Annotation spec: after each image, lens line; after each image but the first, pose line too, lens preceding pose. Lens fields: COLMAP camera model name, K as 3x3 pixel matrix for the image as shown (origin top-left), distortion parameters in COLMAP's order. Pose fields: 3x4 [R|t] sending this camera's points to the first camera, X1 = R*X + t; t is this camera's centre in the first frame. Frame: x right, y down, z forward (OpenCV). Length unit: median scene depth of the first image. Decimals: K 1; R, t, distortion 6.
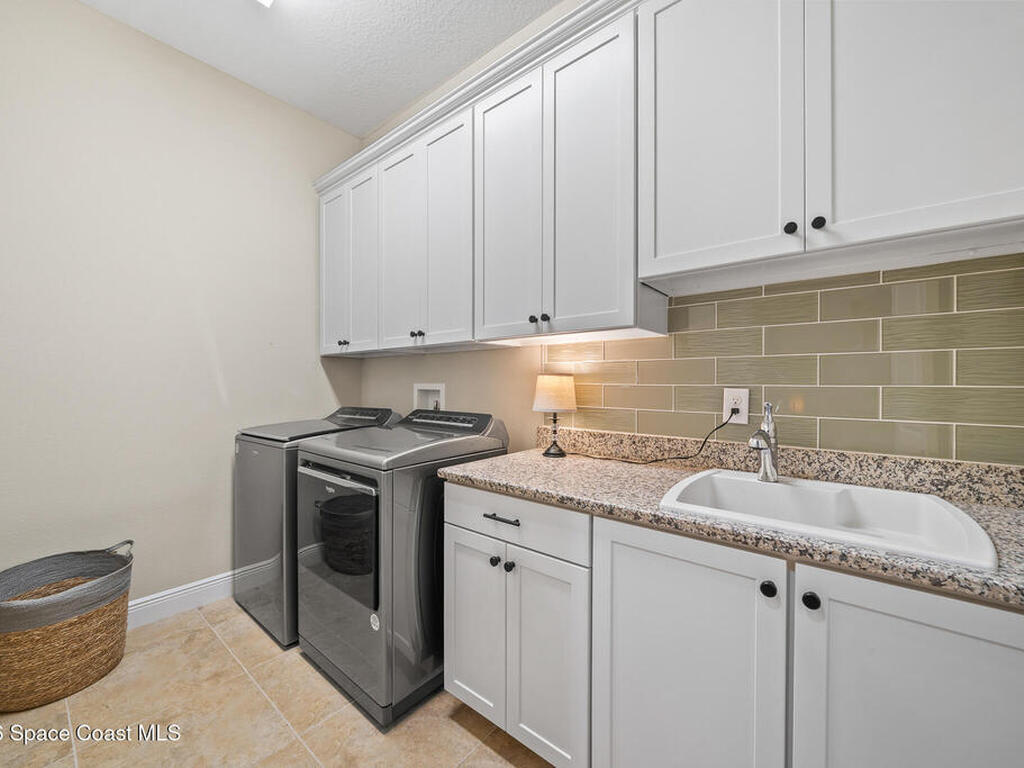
lens RADIAL K [[414.2, 0, 511.4], [0, 414.2, 383.8], [0, 0, 1]] dist [0.001134, -0.000092]
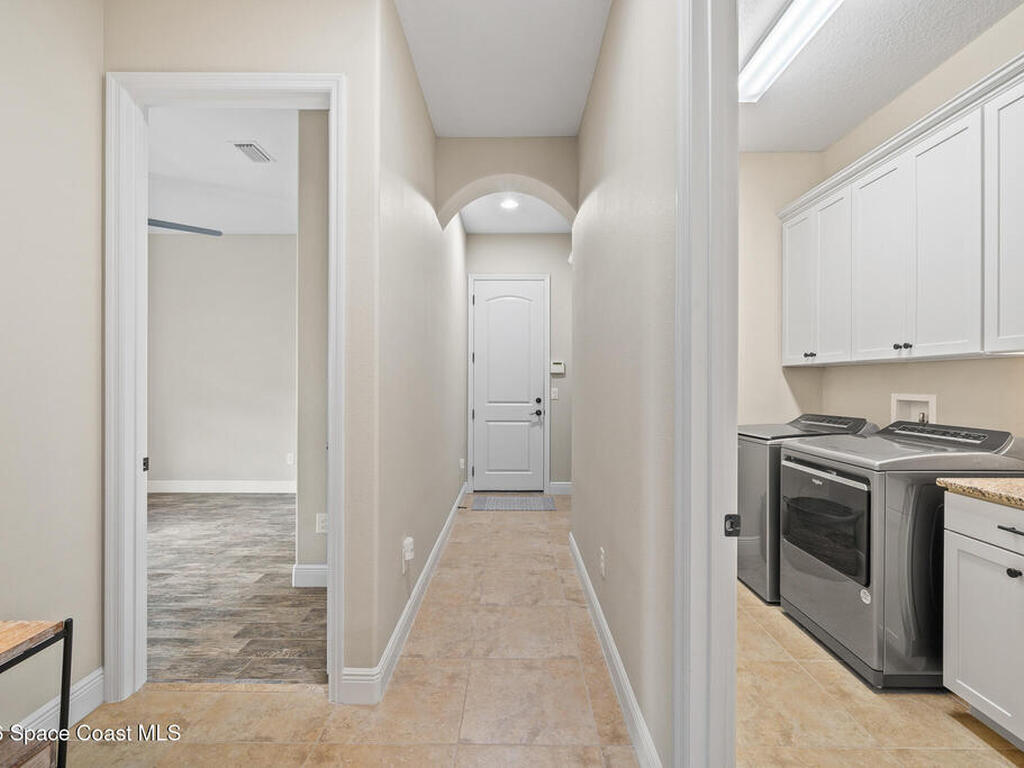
lens RADIAL K [[452.1, 0, 516.4], [0, 452.1, 382.1], [0, 0, 1]] dist [-0.000013, -0.000238]
pose [[0.635462, 0.000373, -0.772132, 0.028476], [-0.003312, 0.999992, -0.002243, -0.030056], [0.772125, 0.003982, 0.635458, -0.465114]]
